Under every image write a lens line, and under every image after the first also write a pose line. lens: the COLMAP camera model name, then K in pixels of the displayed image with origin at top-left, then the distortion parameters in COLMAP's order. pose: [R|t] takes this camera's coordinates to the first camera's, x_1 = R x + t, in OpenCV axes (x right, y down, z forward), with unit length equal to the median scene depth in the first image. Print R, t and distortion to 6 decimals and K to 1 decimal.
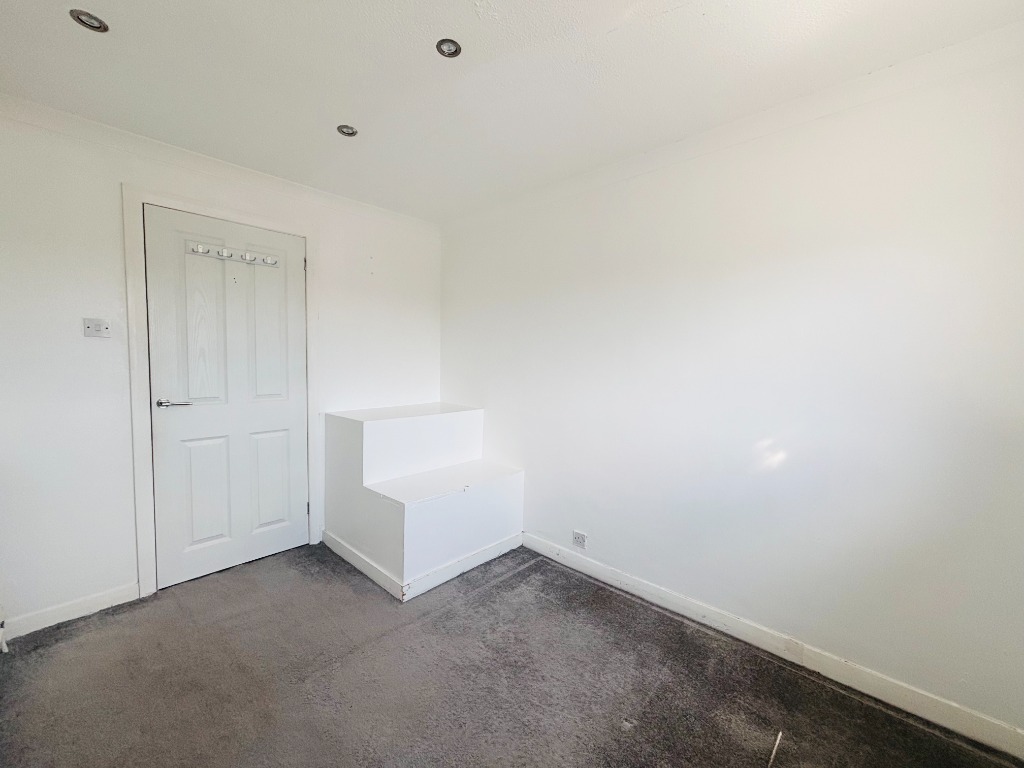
lens RADIAL K [[407.9, 0, 512.0], [0, 407.9, 384.0], [0, 0, 1]] dist [-0.000323, 0.000026]
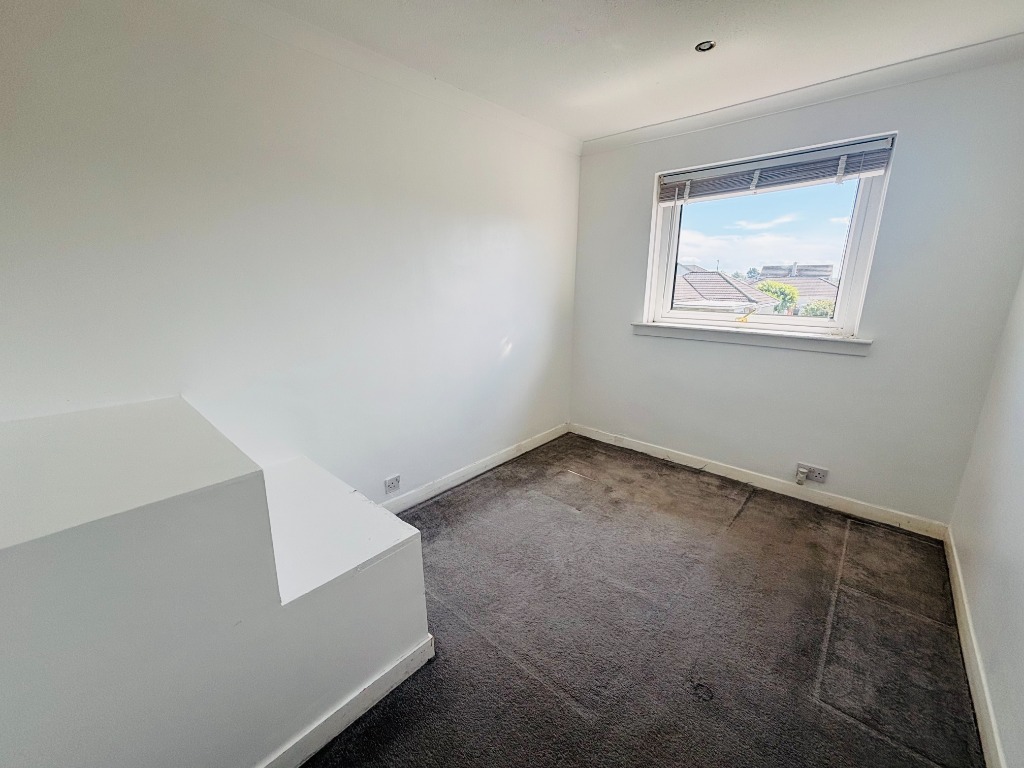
lens RADIAL K [[407.9, 0, 512.0], [0, 407.9, 384.0], [0, 0, 1]] dist [-0.000323, 0.000026]
pose [[-0.021034, -0.257566, 0.966032, -0.935138], [0.056520, 0.964394, 0.258360, -0.098910], [-0.998180, 0.060034, -0.005727, 0.954298]]
